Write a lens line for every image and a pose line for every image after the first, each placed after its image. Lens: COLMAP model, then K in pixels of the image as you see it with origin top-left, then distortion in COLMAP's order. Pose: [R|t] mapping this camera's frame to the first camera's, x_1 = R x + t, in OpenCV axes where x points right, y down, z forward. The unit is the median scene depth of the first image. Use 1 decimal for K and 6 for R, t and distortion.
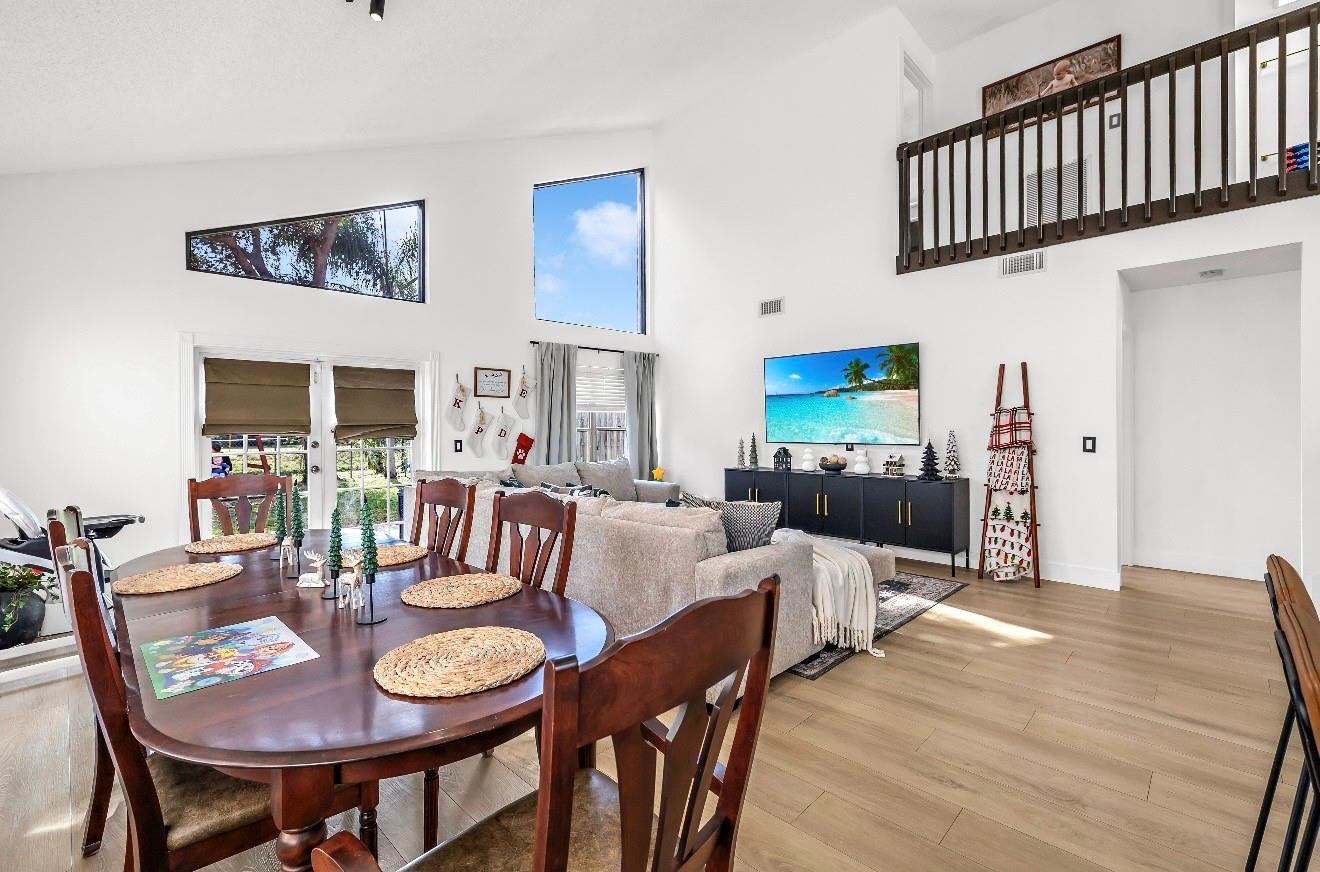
lens RADIAL K [[579.3, 0, 647.7], [0, 579.3, 426.0], [0, 0, 1]] dist [0.000220, -0.000069]
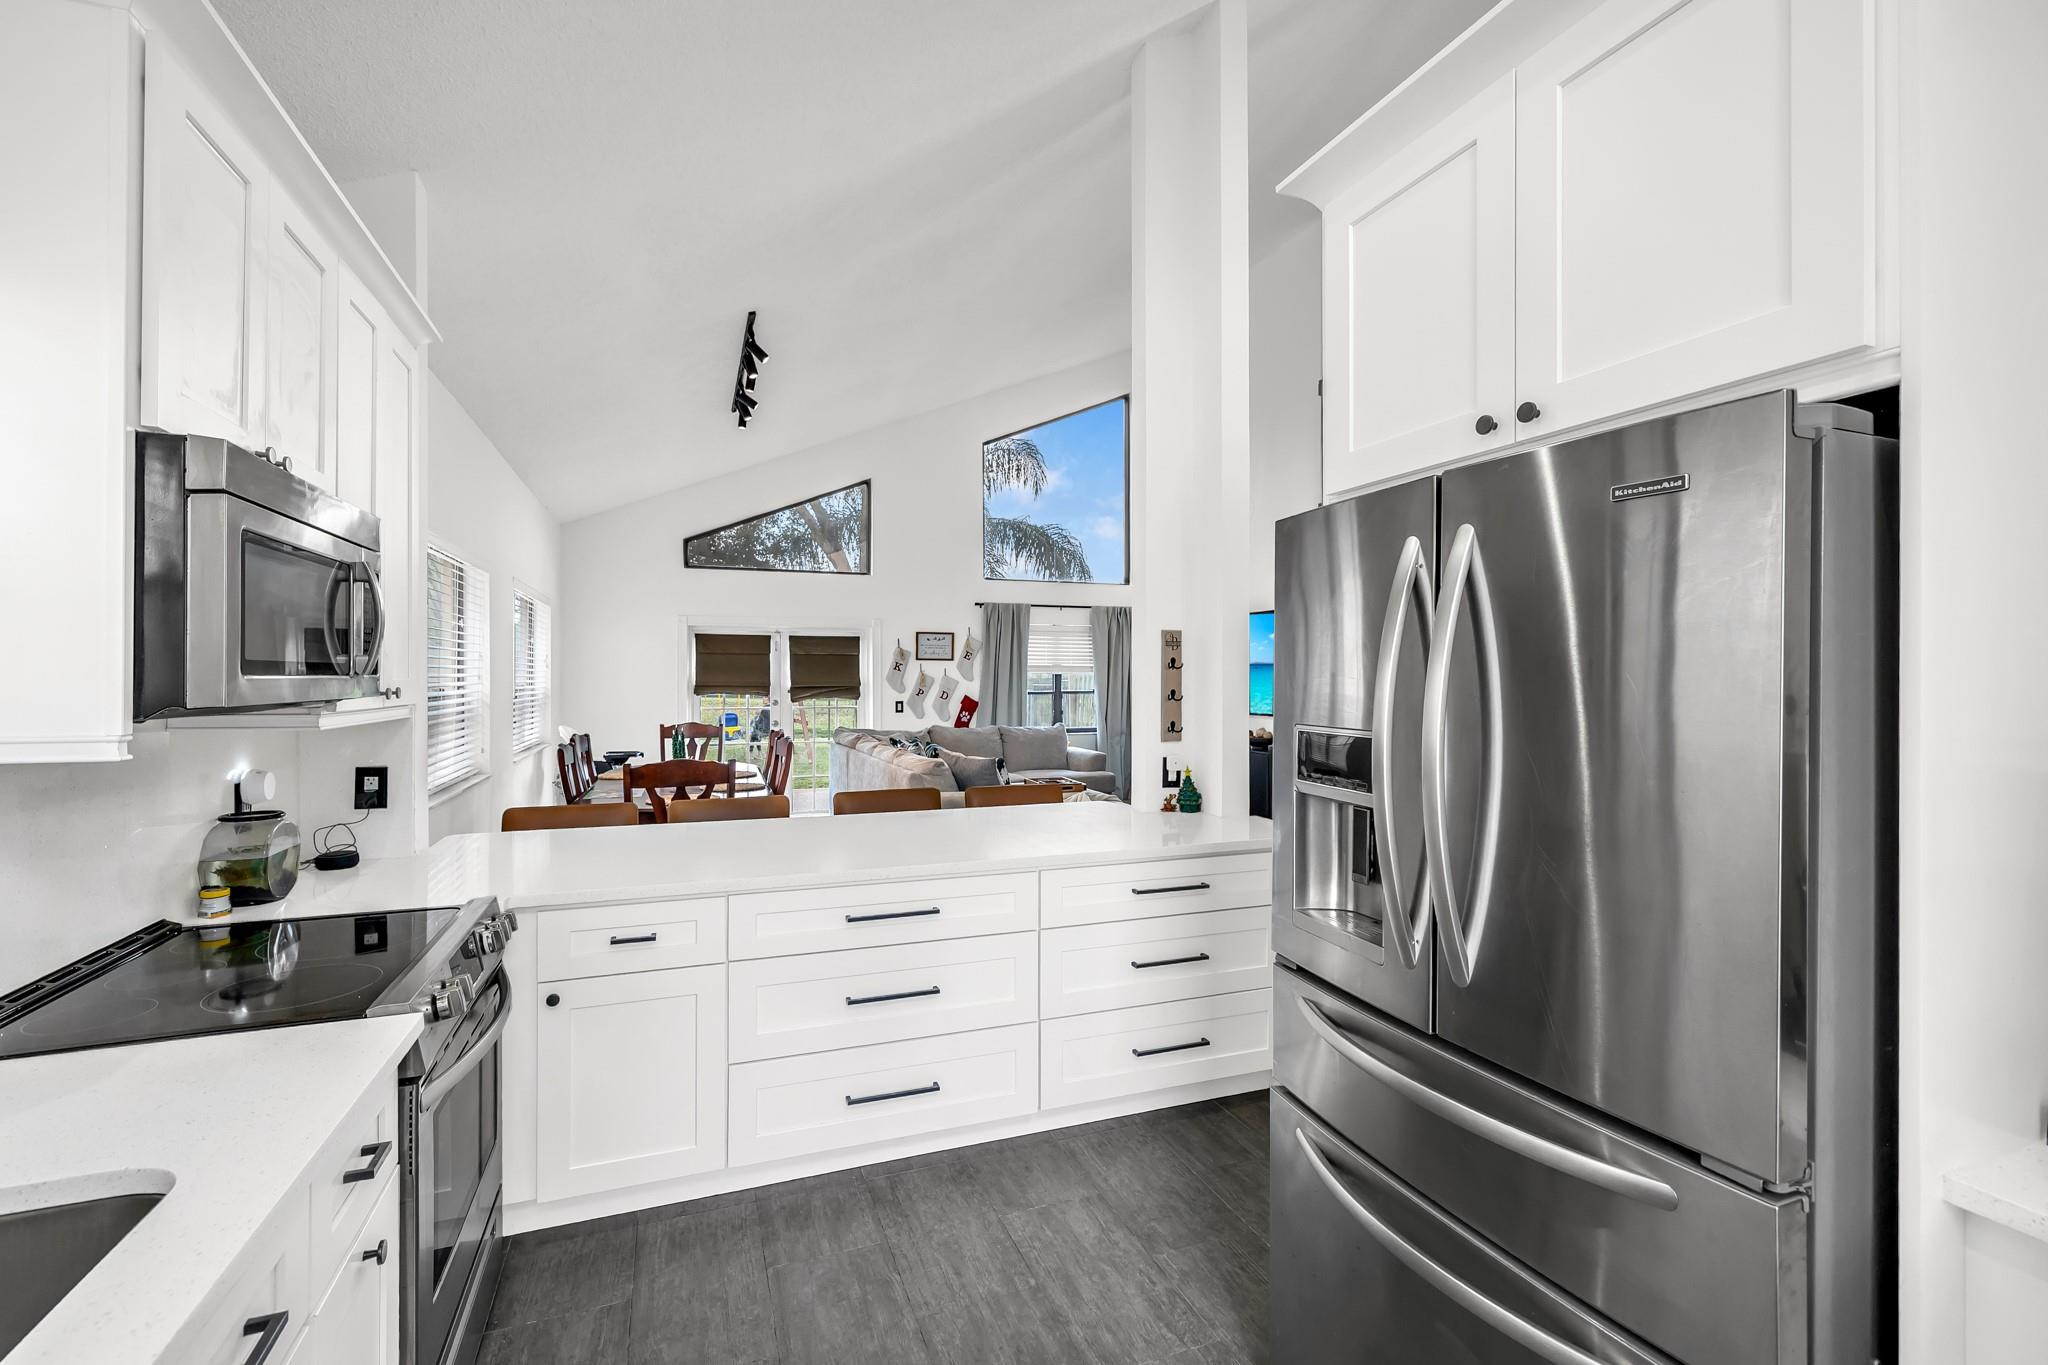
lens RADIAL K [[899.6, 0, 1032.6], [0, 899.6, 685.7], [0, 0, 1]] dist [0.001707, 0.000292]
pose [[0.908405, 0.017008, -0.417746, 0.577080], [-0.013137, 0.999840, 0.012140, -0.027112], [0.417886, -0.005540, 0.908483, -0.387953]]
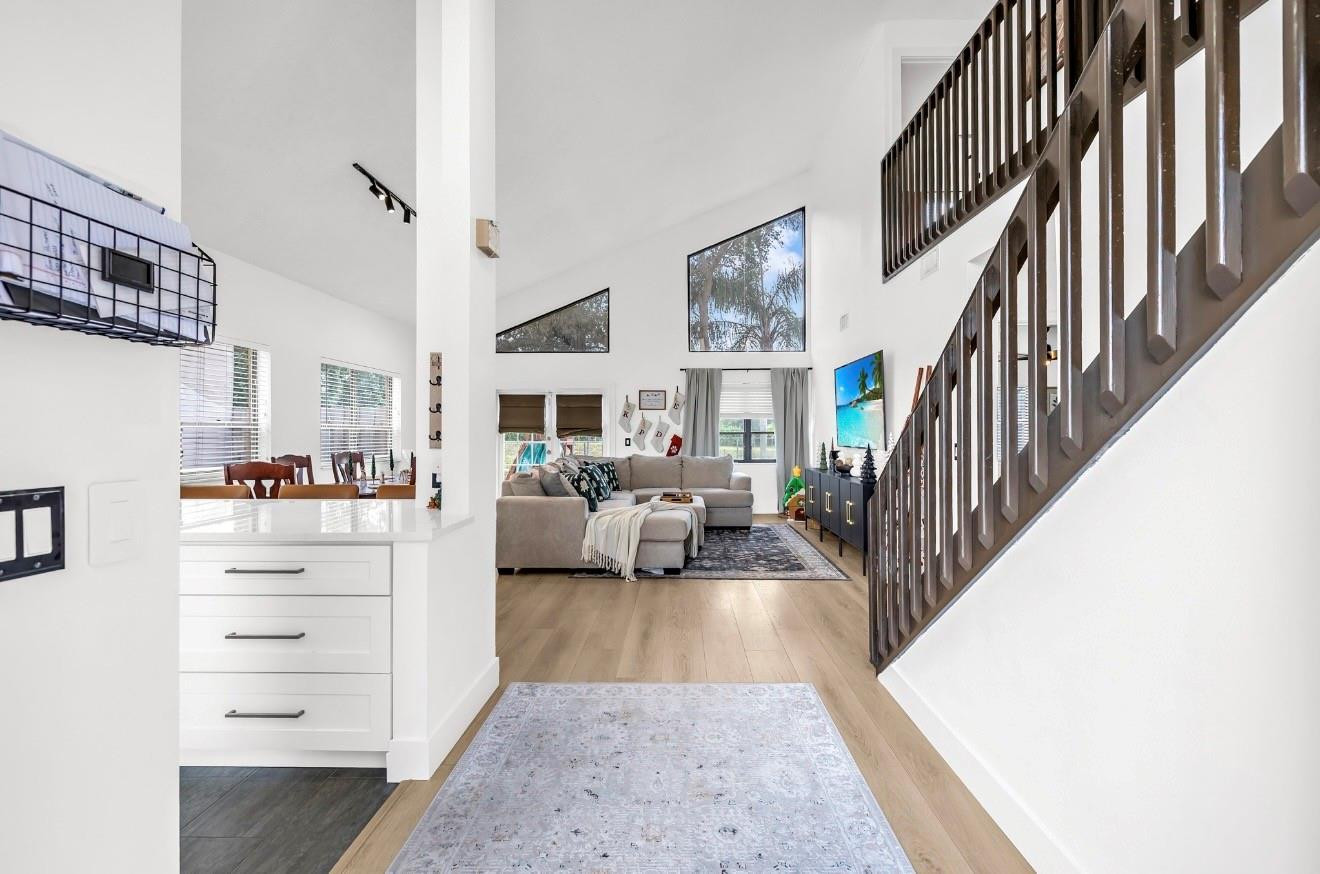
lens RADIAL K [[579.3, 0, 662.0], [0, 579.3, 430.7], [0, 0, 1]] dist [0.000220, -0.000069]
pose [[0.678374, 0.008981, -0.734662, 0.861269], [-0.010972, 0.999938, 0.002092, 0.000104], [0.734635, 0.006641, 0.678430, 0.023684]]
